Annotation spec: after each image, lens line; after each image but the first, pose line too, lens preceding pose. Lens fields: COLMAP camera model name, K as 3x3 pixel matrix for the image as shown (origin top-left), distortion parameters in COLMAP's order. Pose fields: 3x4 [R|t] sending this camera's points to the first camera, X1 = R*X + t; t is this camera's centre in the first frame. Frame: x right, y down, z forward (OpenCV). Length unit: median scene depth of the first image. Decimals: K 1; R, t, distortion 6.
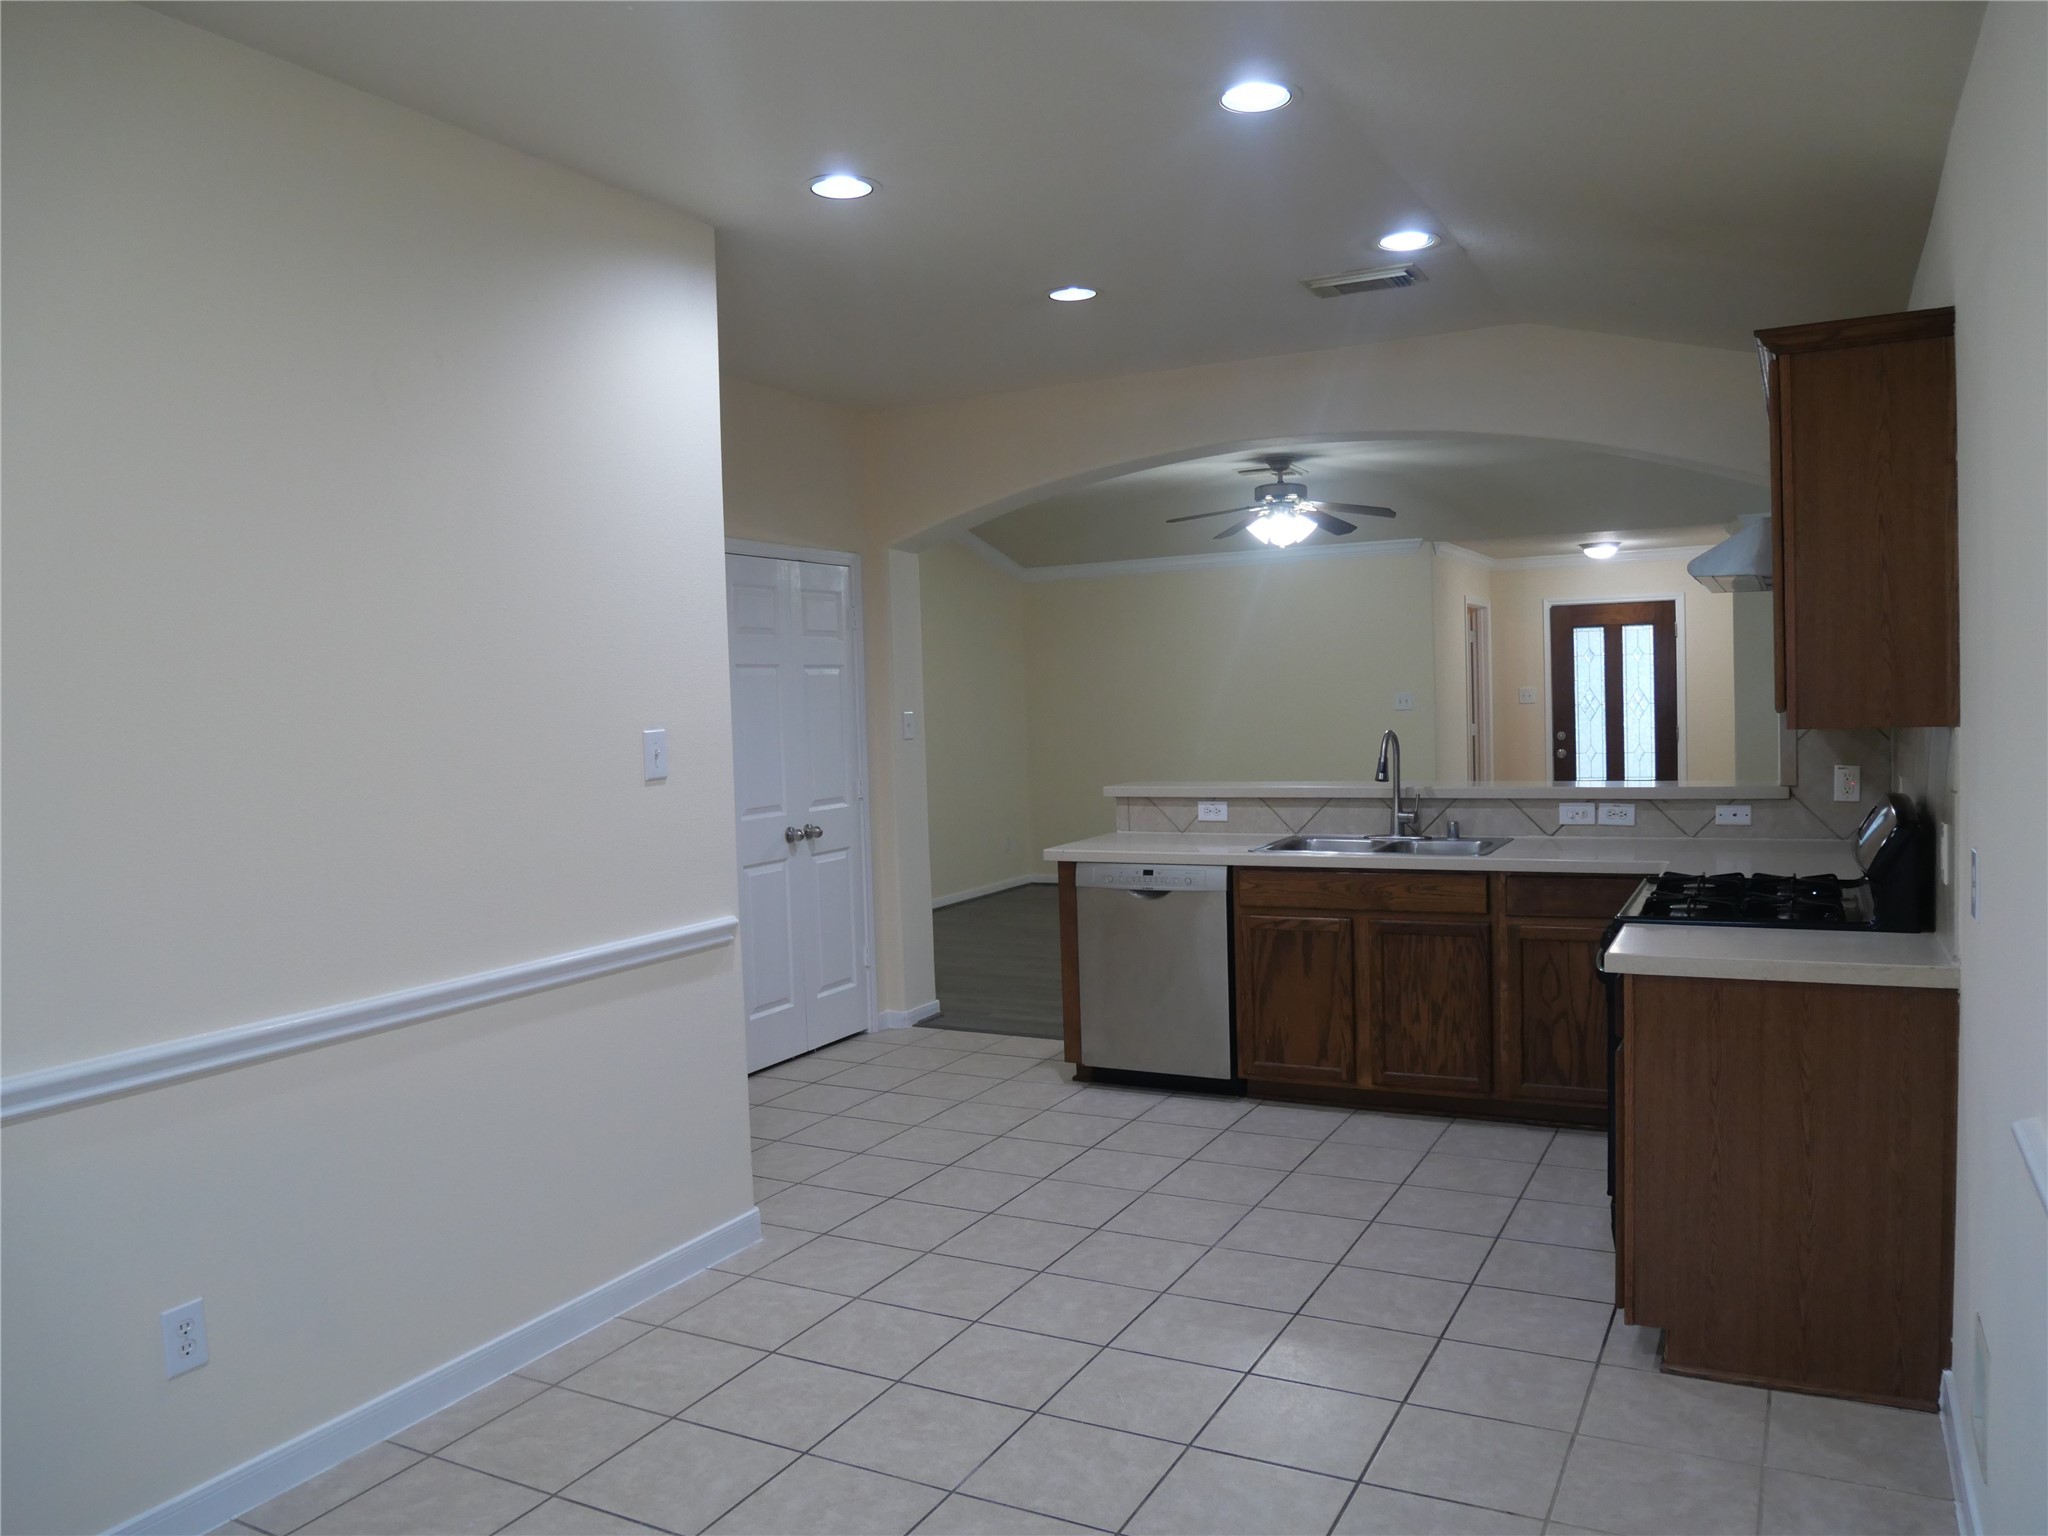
lens RADIAL K [[1504.9, 0, 1024.0], [0, 1504.9, 768.0], [0, 0, 1]] dist [-0.075718, 0.037006]
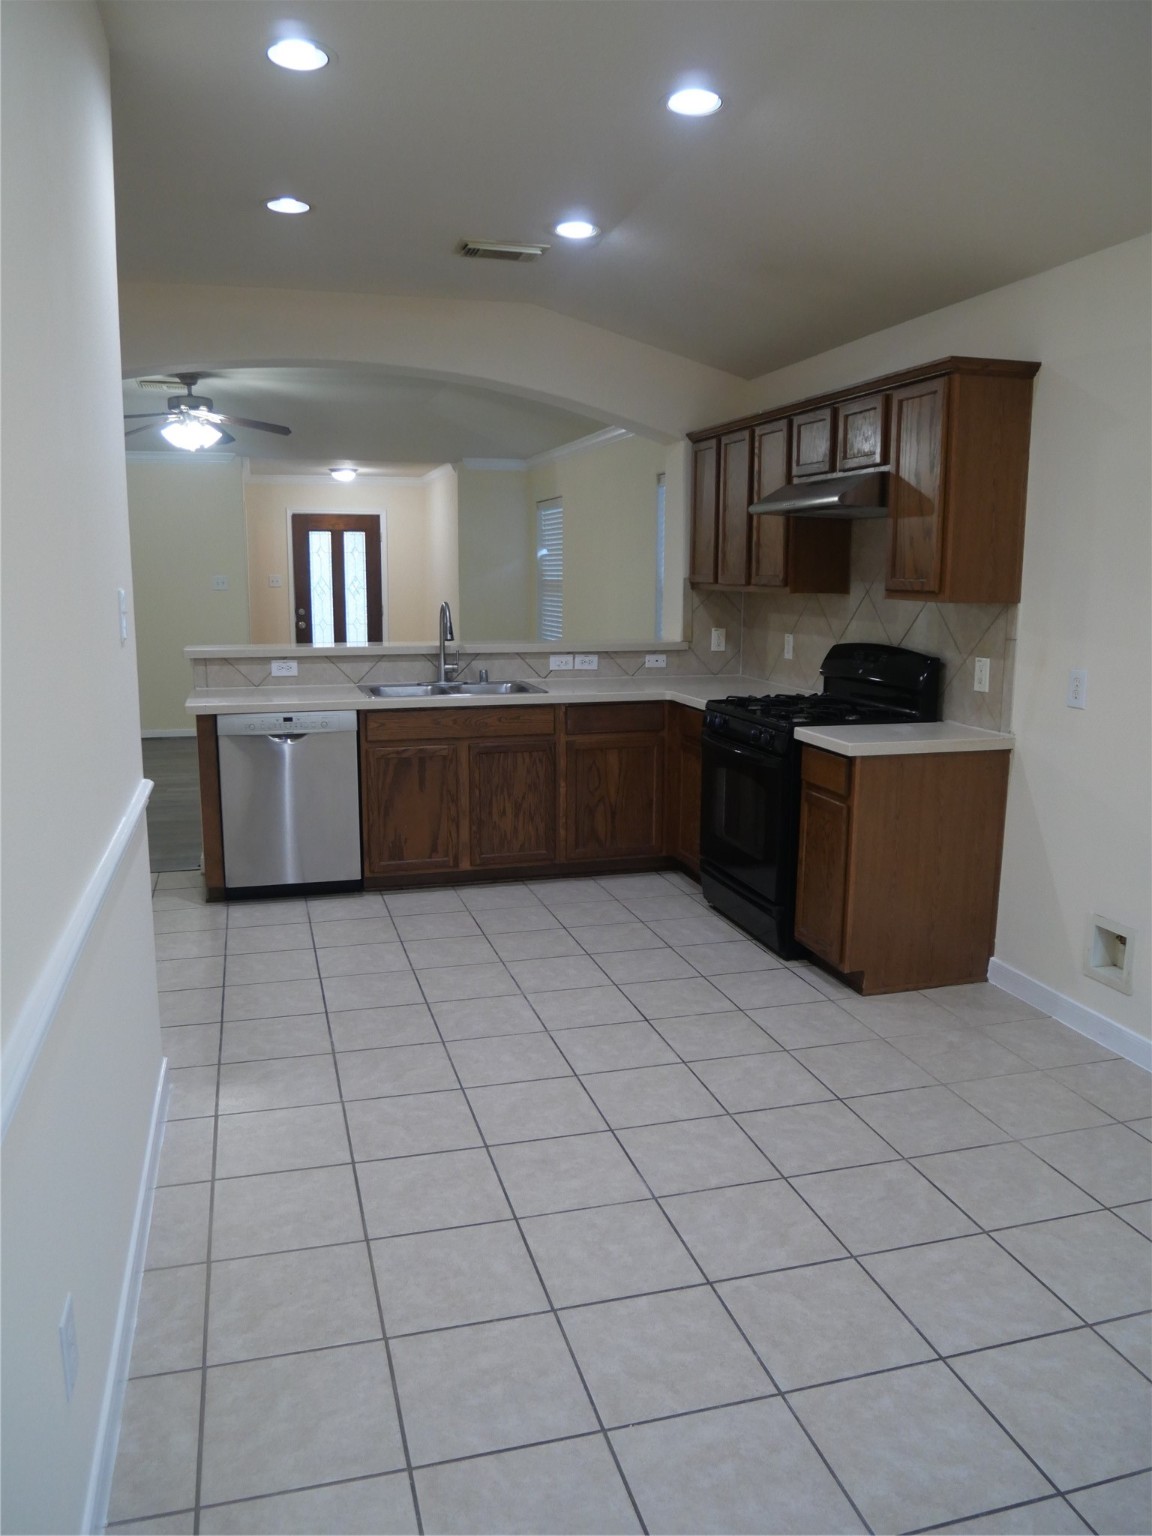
lens RADIAL K [[1128.7, 0, 566.7], [0, 1128.7, 768.2], [0, 0, 1]] dist [-0.075718, 0.037006]
pose [[0.724438, -0.084282, 0.684168, -0.379703], [0.006110, 0.993244, 0.115887, 0.005958], [-0.689313, -0.079773, 0.720058, 0.205364]]
